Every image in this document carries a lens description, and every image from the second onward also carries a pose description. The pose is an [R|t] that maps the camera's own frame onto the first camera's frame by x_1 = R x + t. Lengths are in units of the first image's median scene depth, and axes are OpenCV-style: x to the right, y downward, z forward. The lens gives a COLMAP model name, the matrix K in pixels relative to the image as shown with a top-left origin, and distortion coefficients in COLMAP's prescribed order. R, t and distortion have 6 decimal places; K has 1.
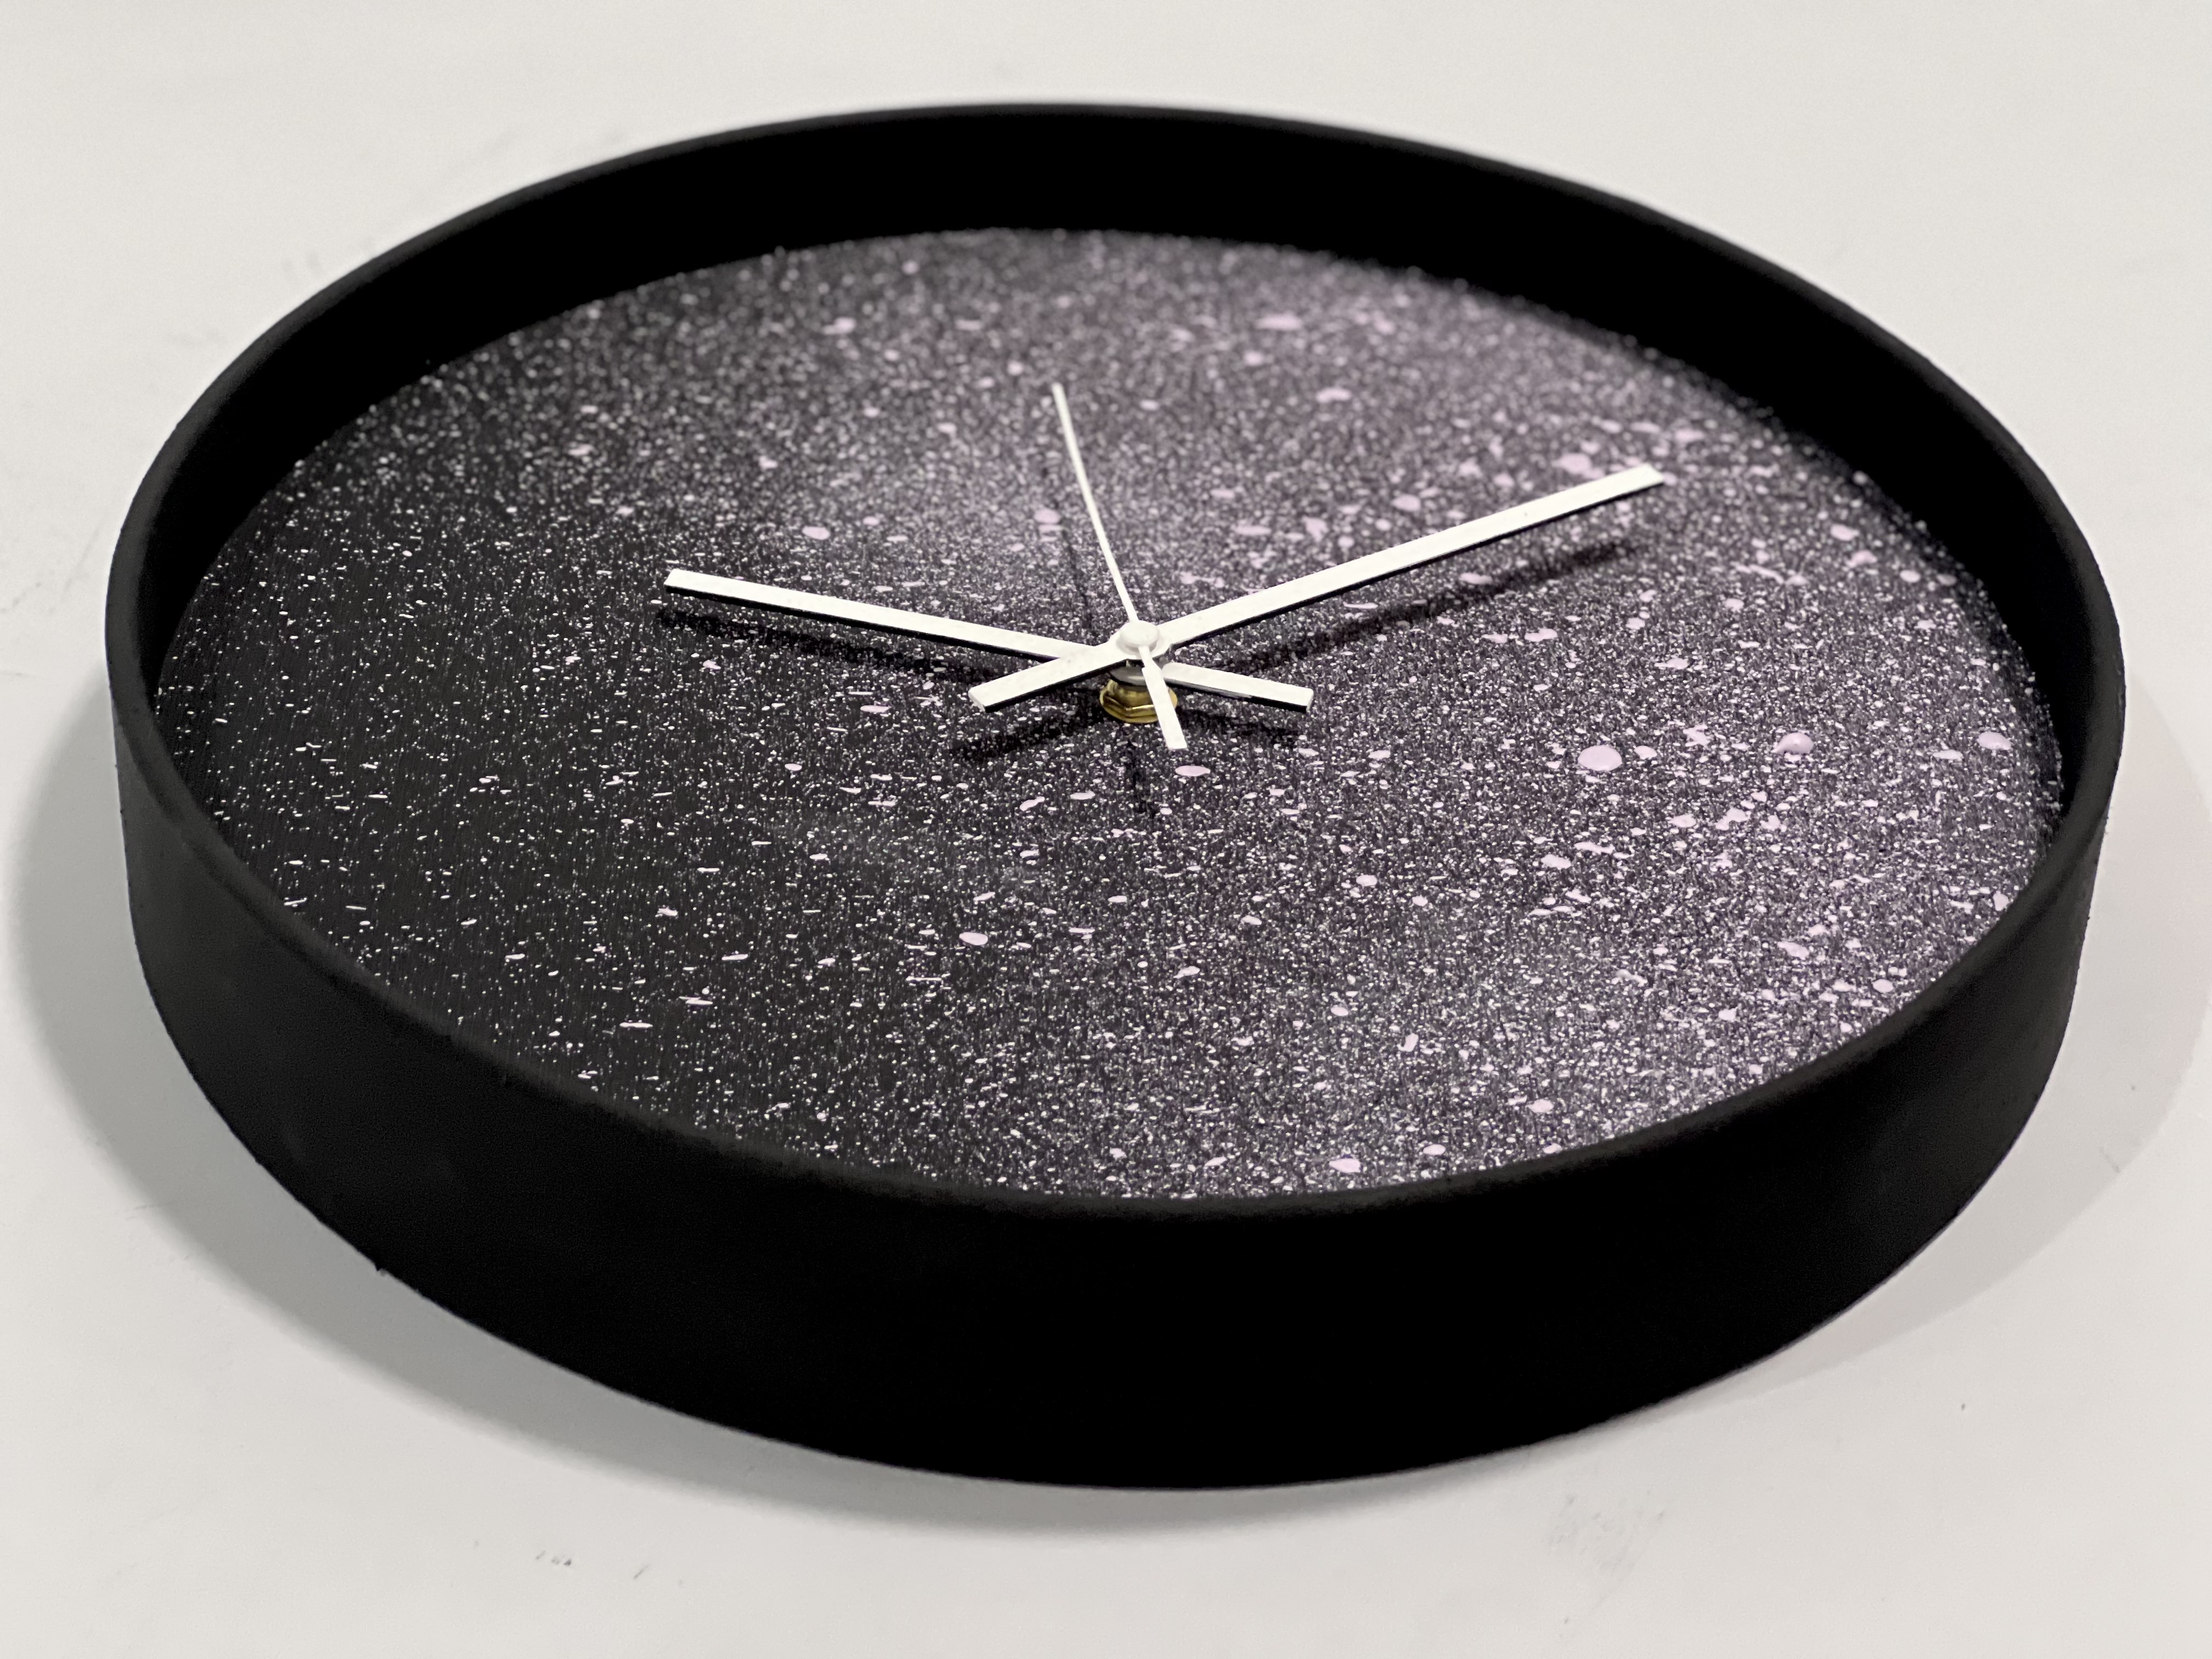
lens RADIAL K [[4967.6, 0, 1084.0], [0, 4967.6, 829.6], [0, 0, 1]] dist [0.170814, 0.000000]
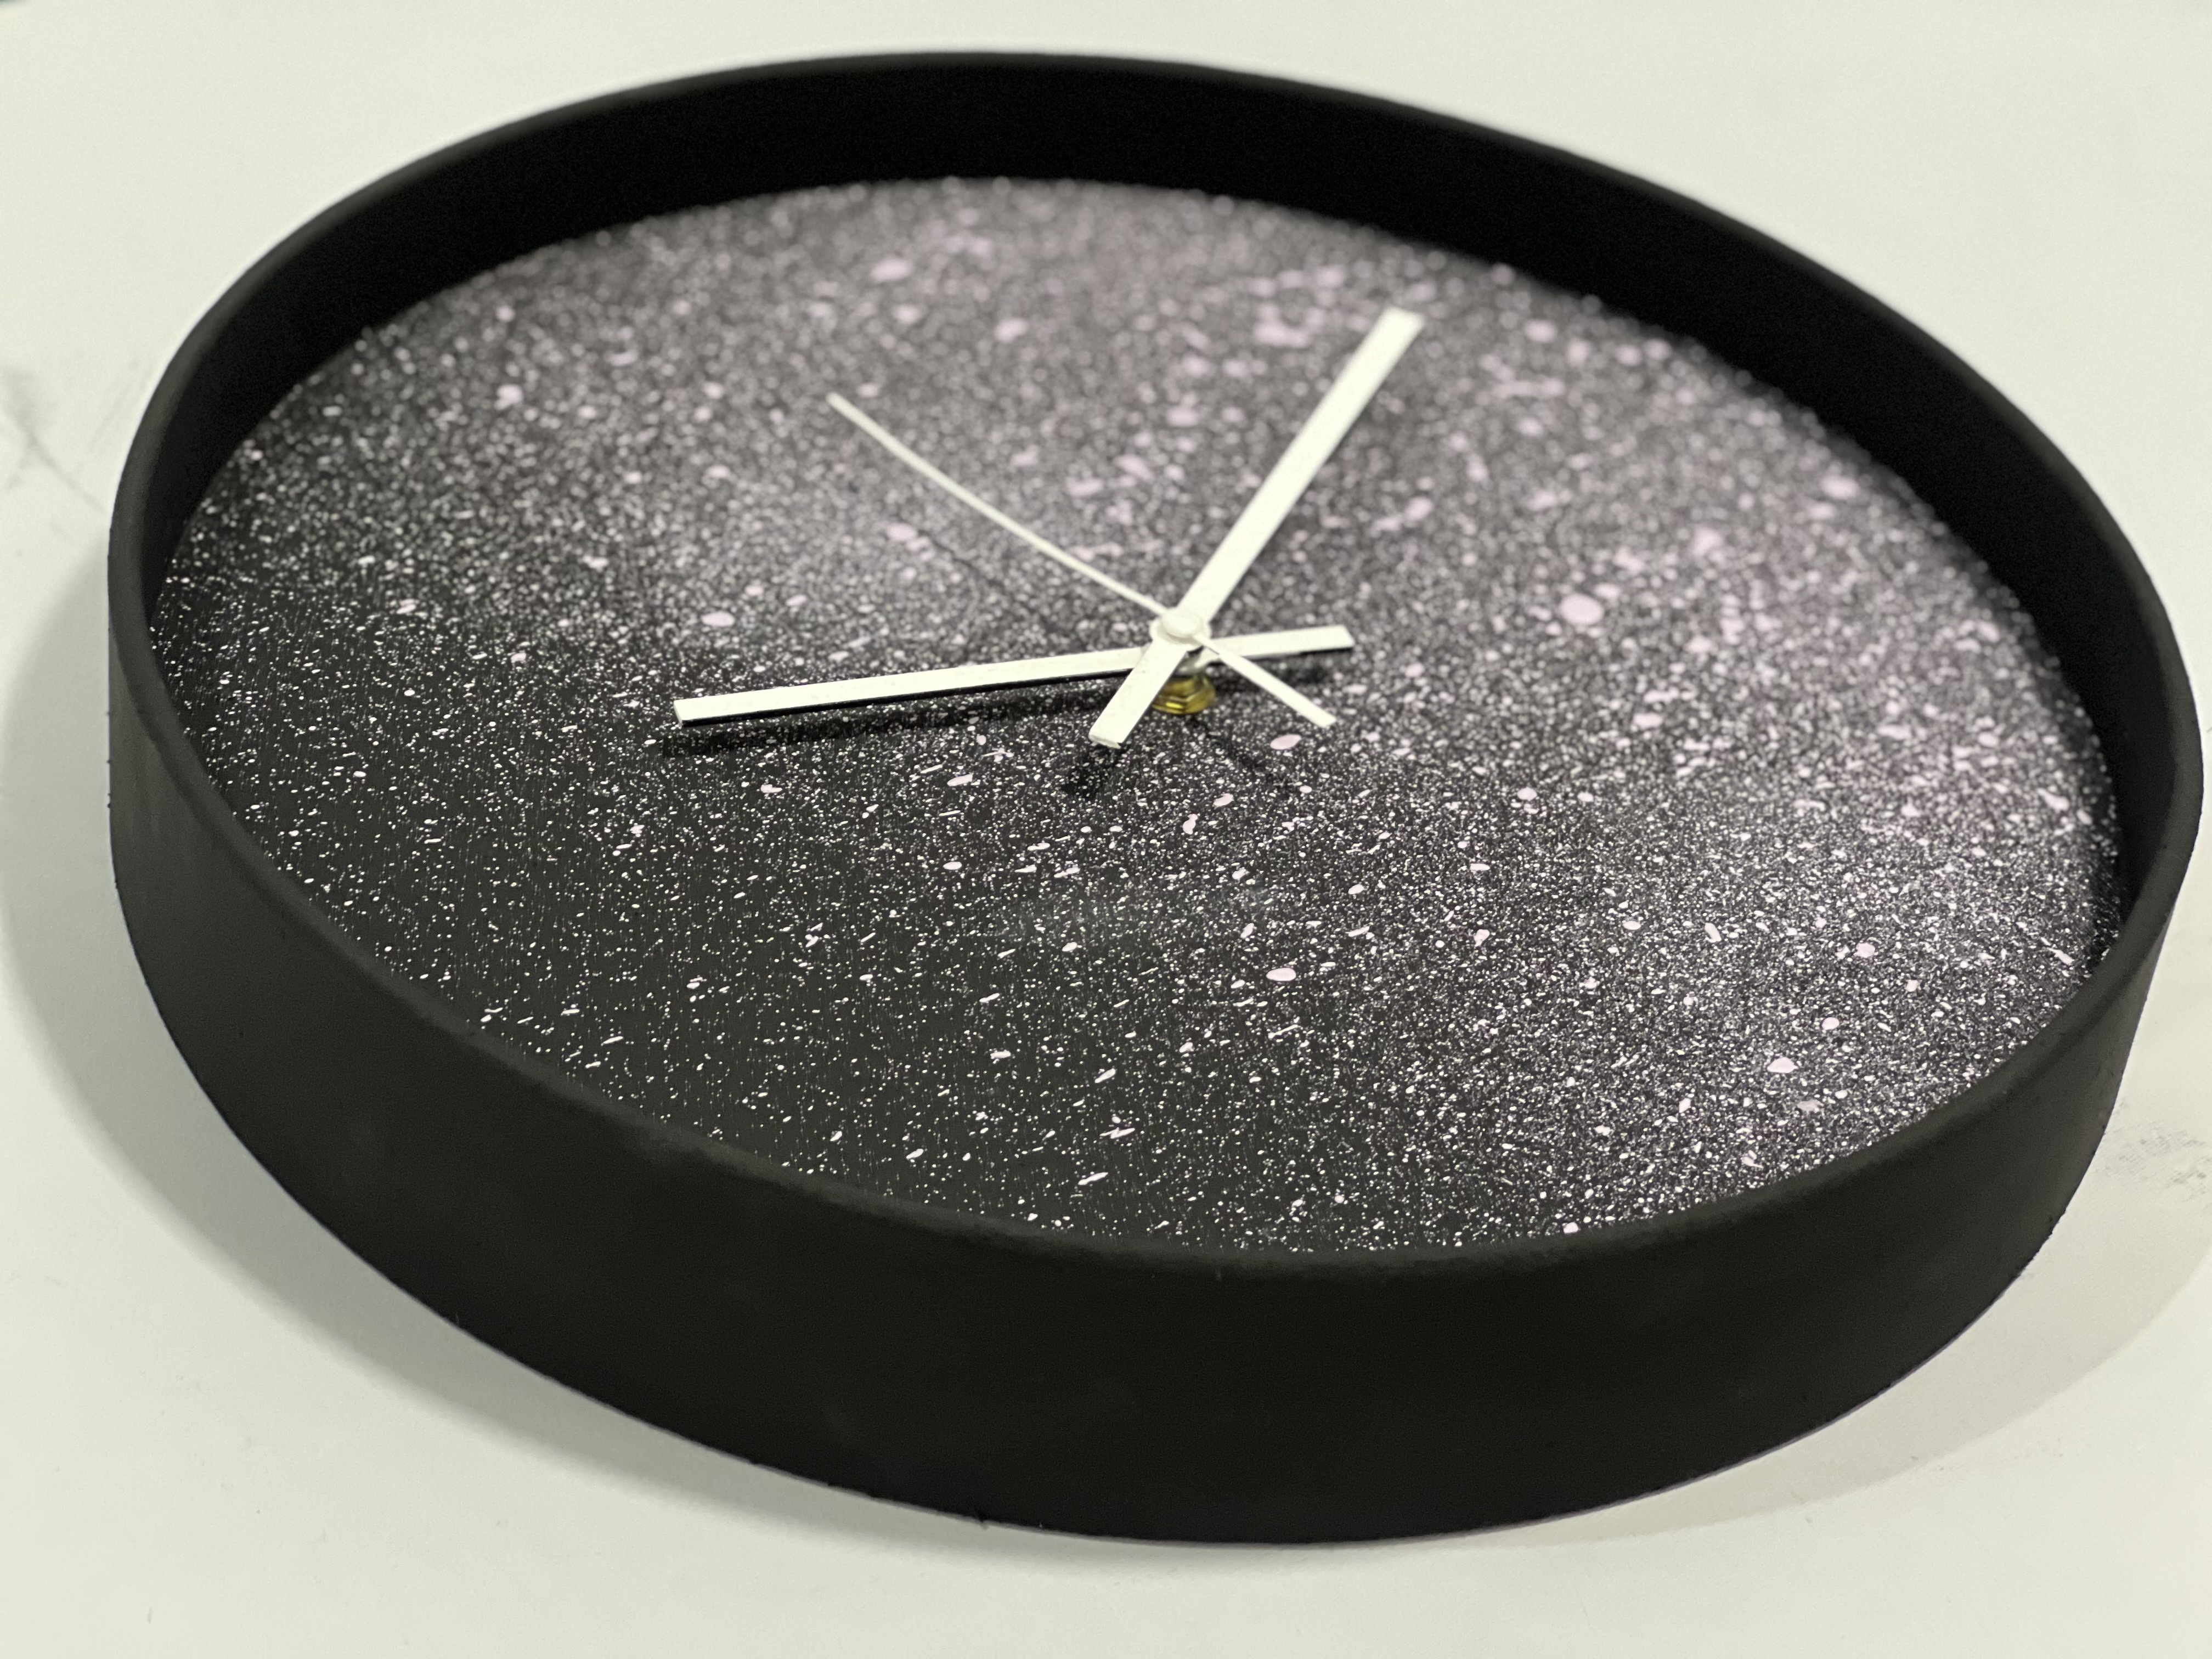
lens RADIAL K [[4967.6, 0, 1122.9], [0, 4967.6, 827.6], [0, 0, 1]] dist [0.170814, 0.000000]
pose [[0.820530, -0.307201, 0.482035, -0.477598], [0.269502, 0.951605, 0.147706, -0.147890], [-0.504082, 0.008712, 0.863612, 0.175710]]
